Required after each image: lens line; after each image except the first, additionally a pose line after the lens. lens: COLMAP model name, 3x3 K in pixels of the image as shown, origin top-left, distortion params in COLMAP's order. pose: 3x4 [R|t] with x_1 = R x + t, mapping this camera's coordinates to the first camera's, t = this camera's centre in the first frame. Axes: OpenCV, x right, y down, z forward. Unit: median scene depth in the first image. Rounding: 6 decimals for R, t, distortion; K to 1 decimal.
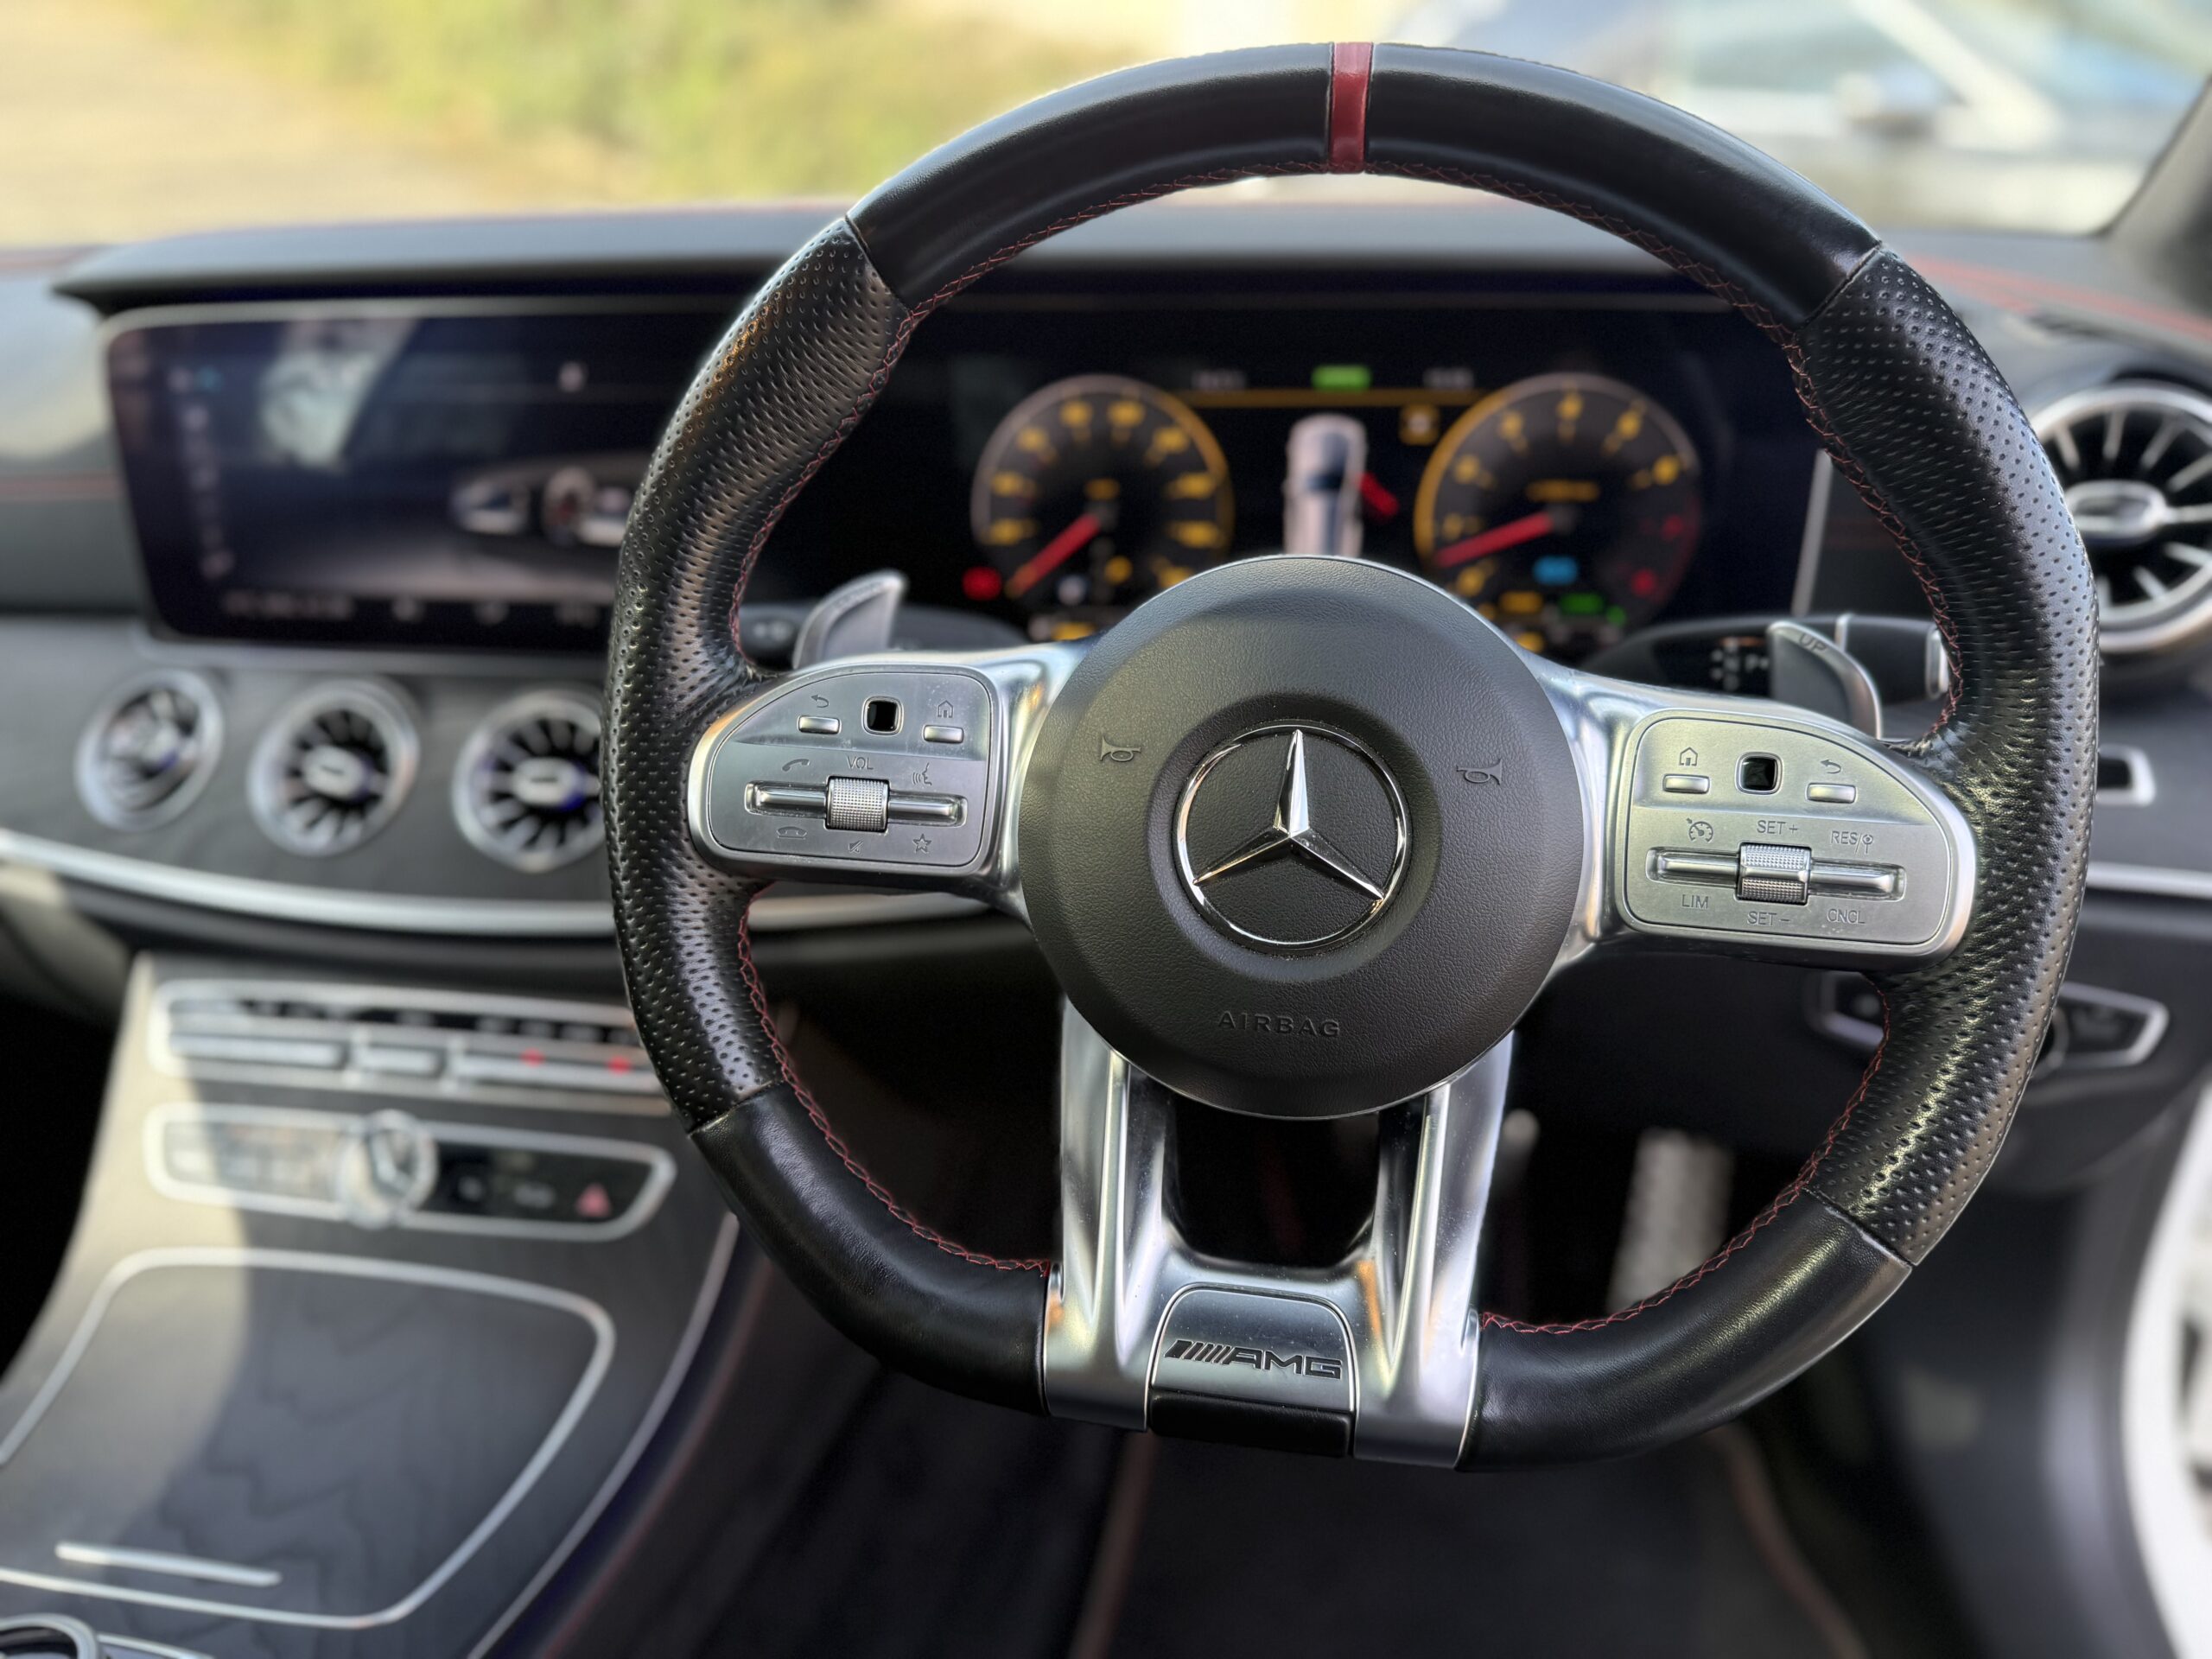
lens RADIAL K [[1559.4, 0, 1104.8], [0, 1559.4, 832.8], [0, 0, 1]] dist [0.112971, -0.167299]
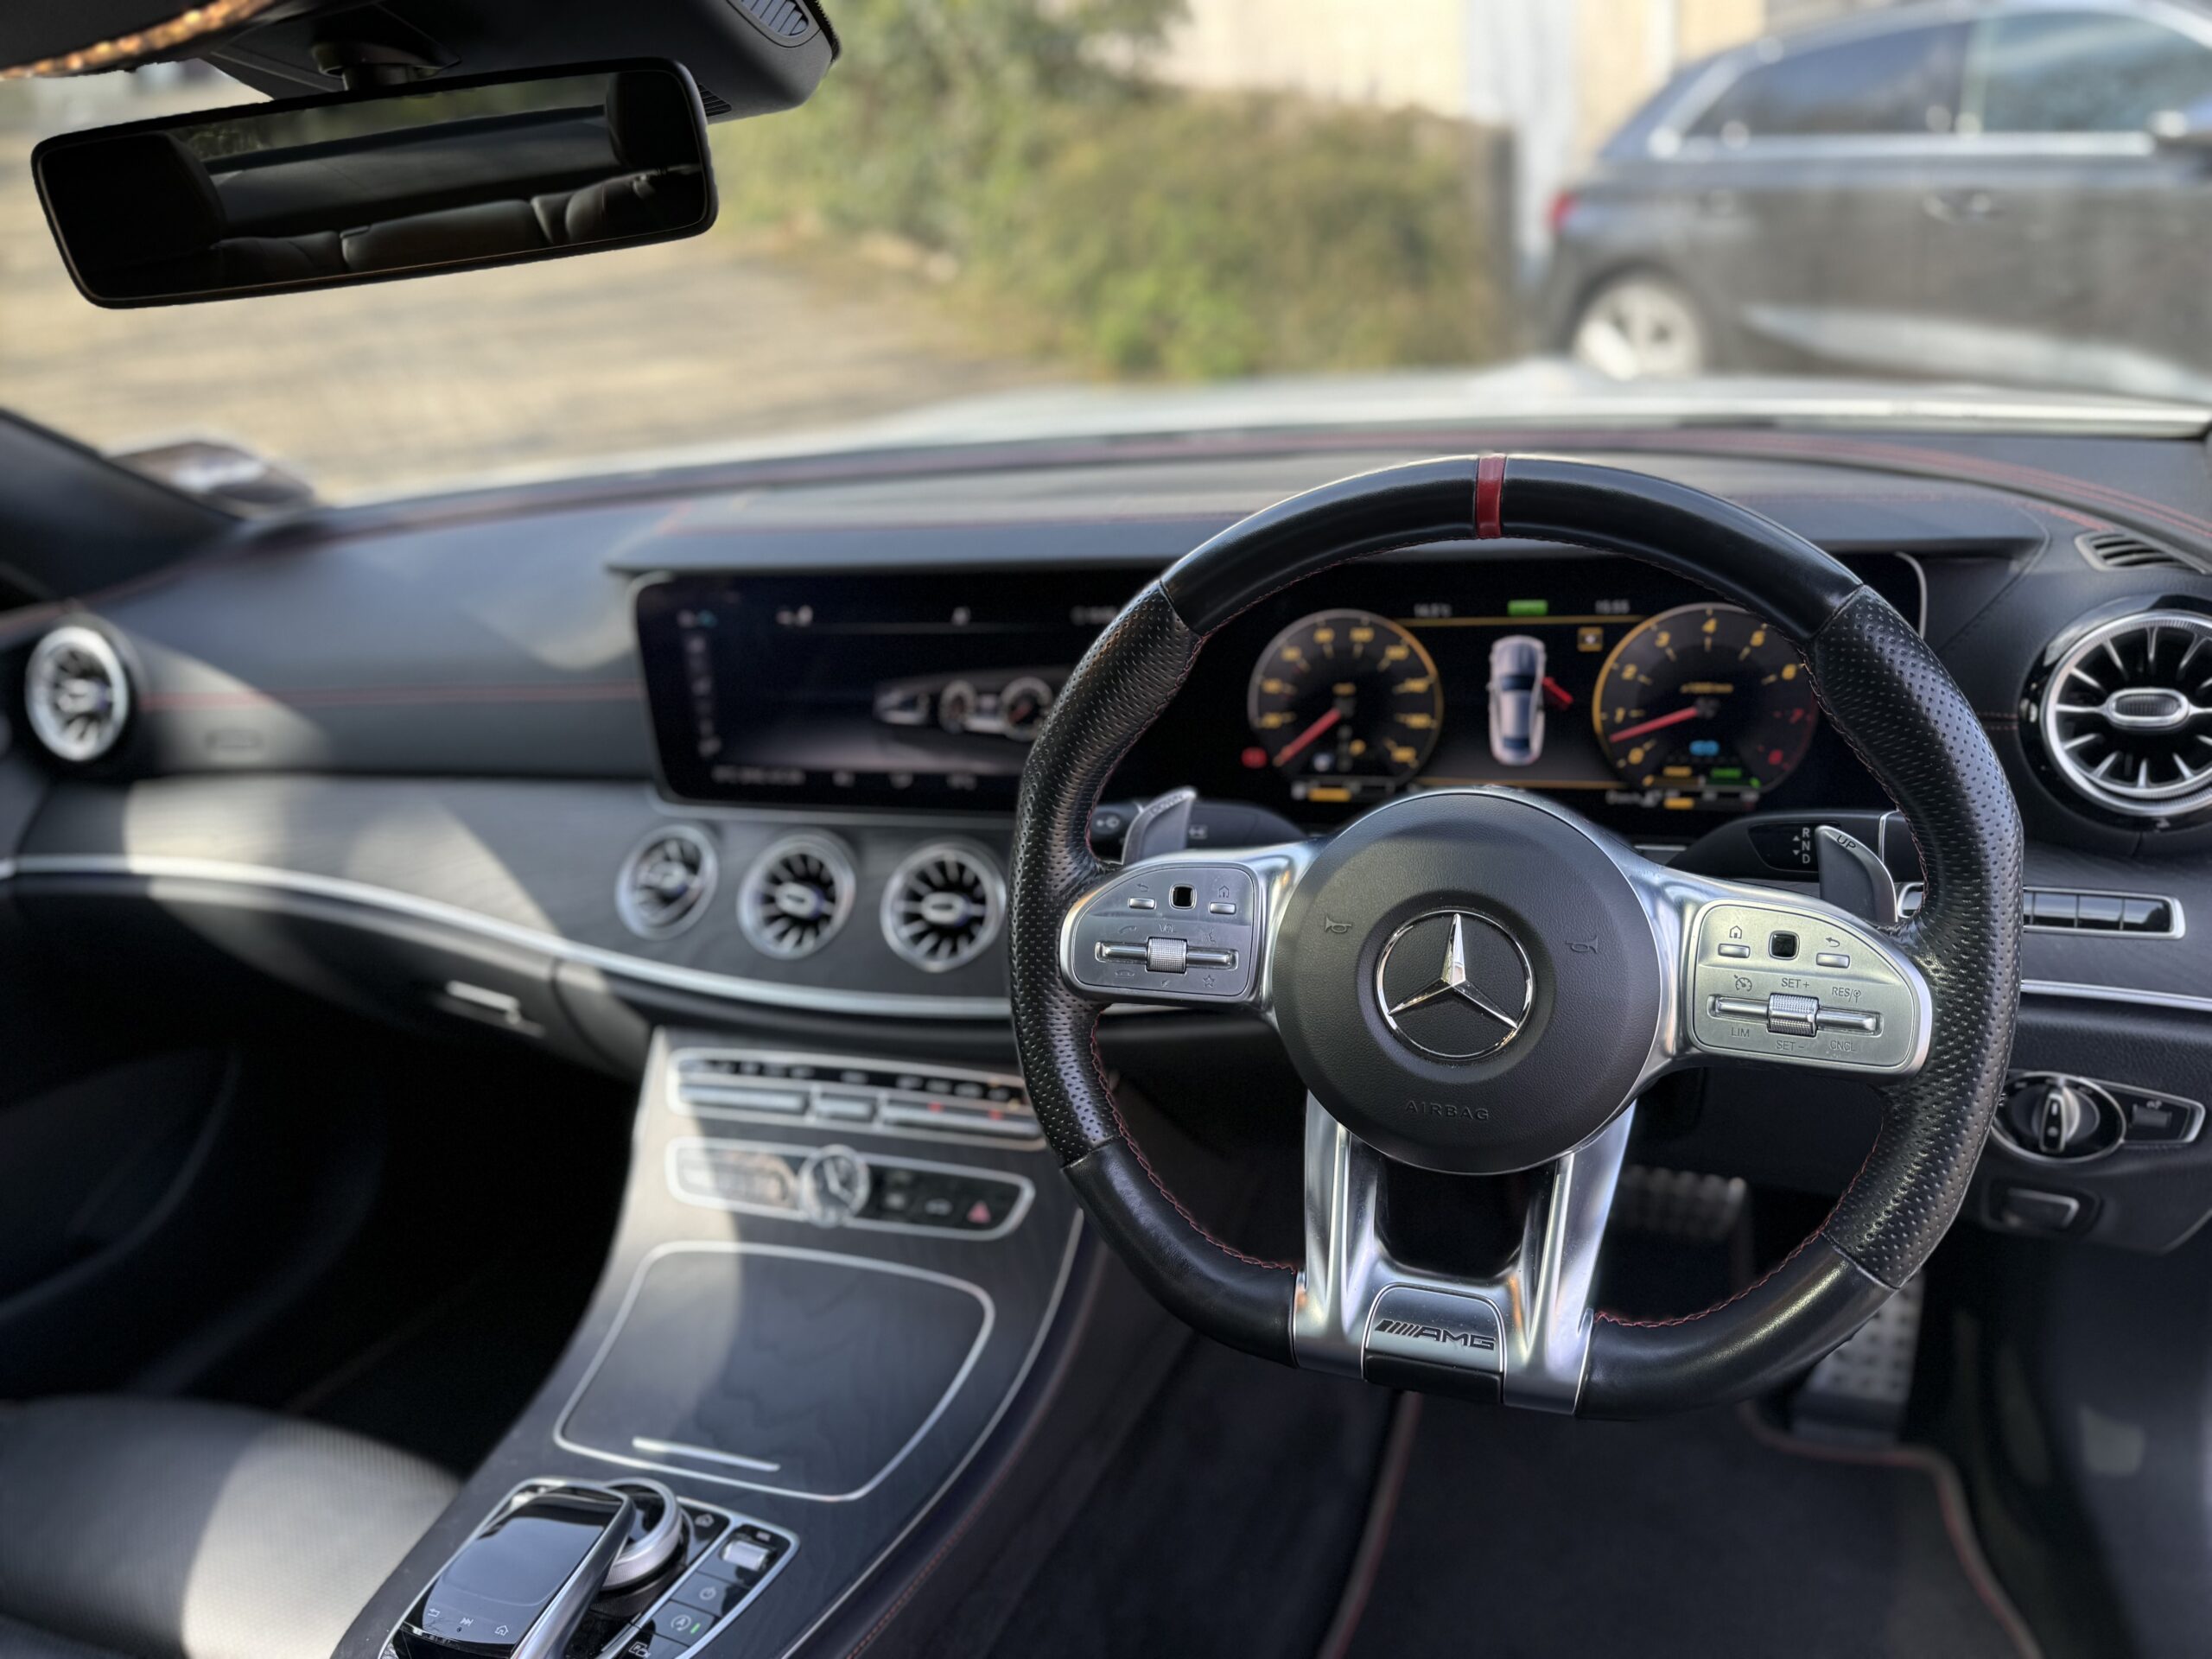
lens RADIAL K [[1604.3, 0, 1106.0], [0, 1604.3, 829.5], [0, 0, 1]] dist [0.112631, -0.192703]
pose [[0.983179, -0.008202, -0.182459, 0.049503], [0.004619, 0.999788, -0.020053, -0.077673], [0.182585, 0.018873, 0.983009, -0.390335]]
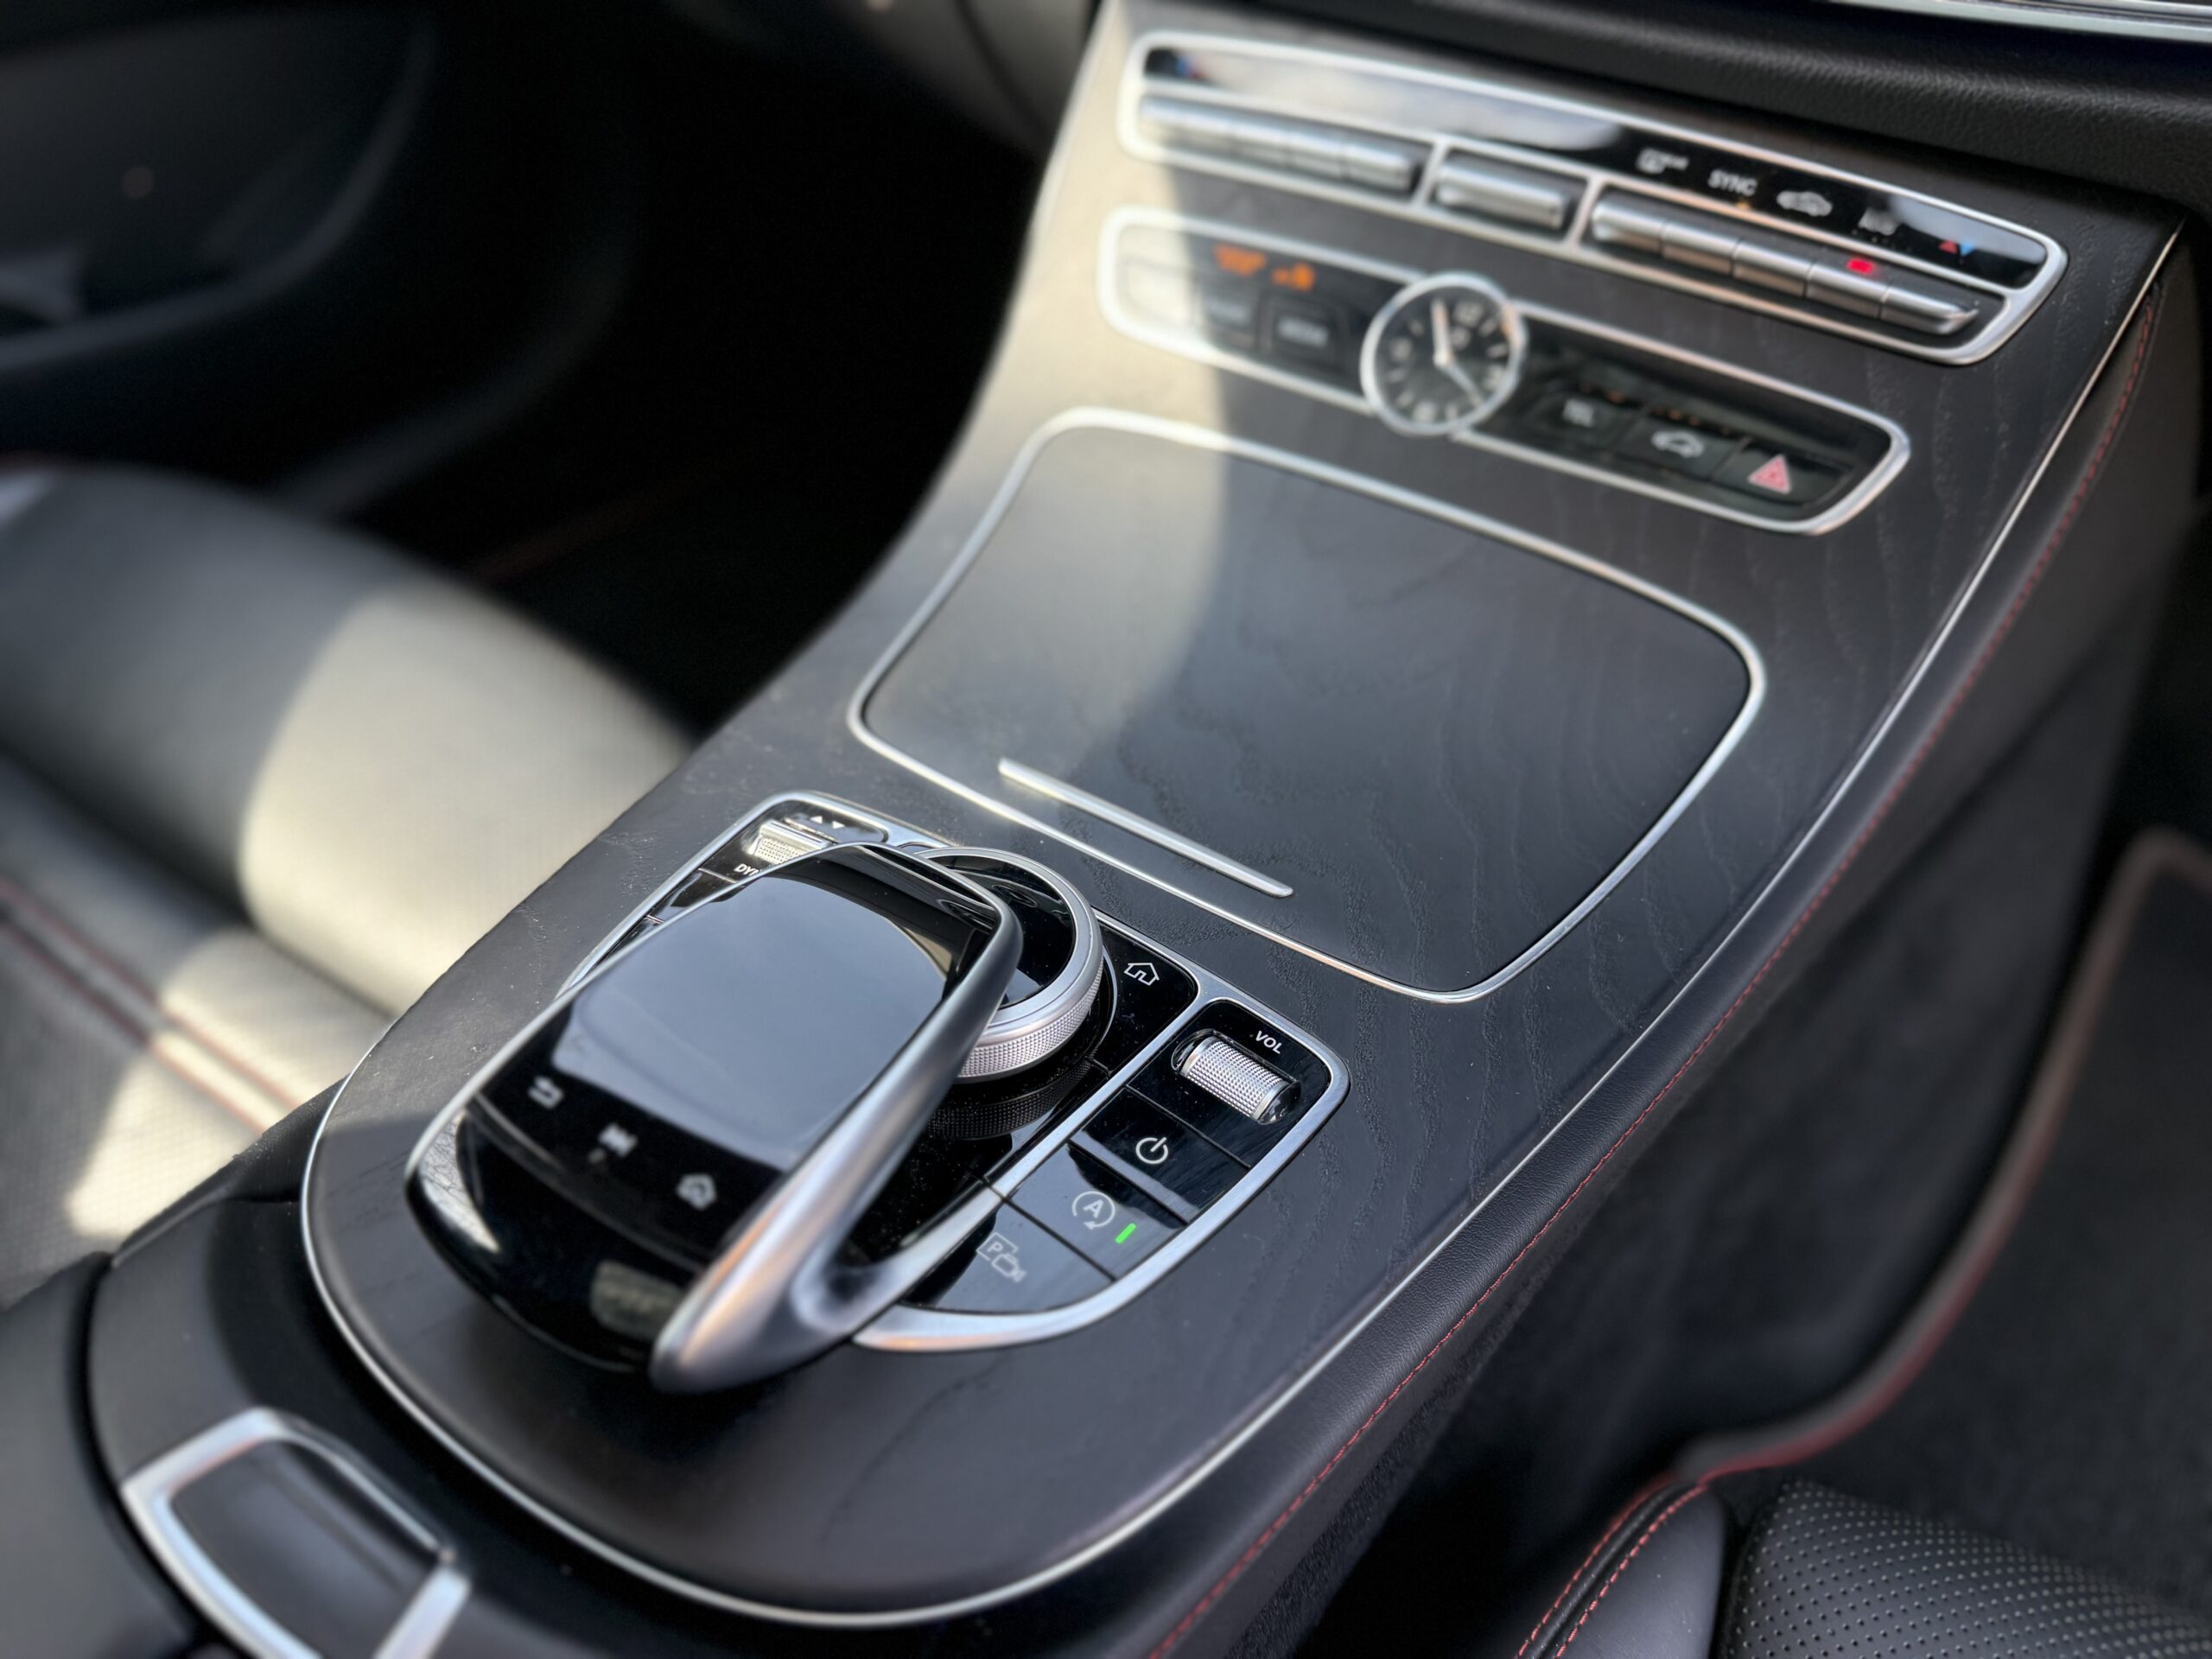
lens RADIAL K [[1573.2, 0, 1090.9], [0, 1573.2, 845.8], [0, 0, 1]] dist [0.002030, 0.002354]
pose [[0.913827, 0.298481, -0.275372, -0.372019], [-0.173253, 0.899819, 0.400387, 0.171117], [0.367293, -0.318175, 0.873991, 0.329098]]
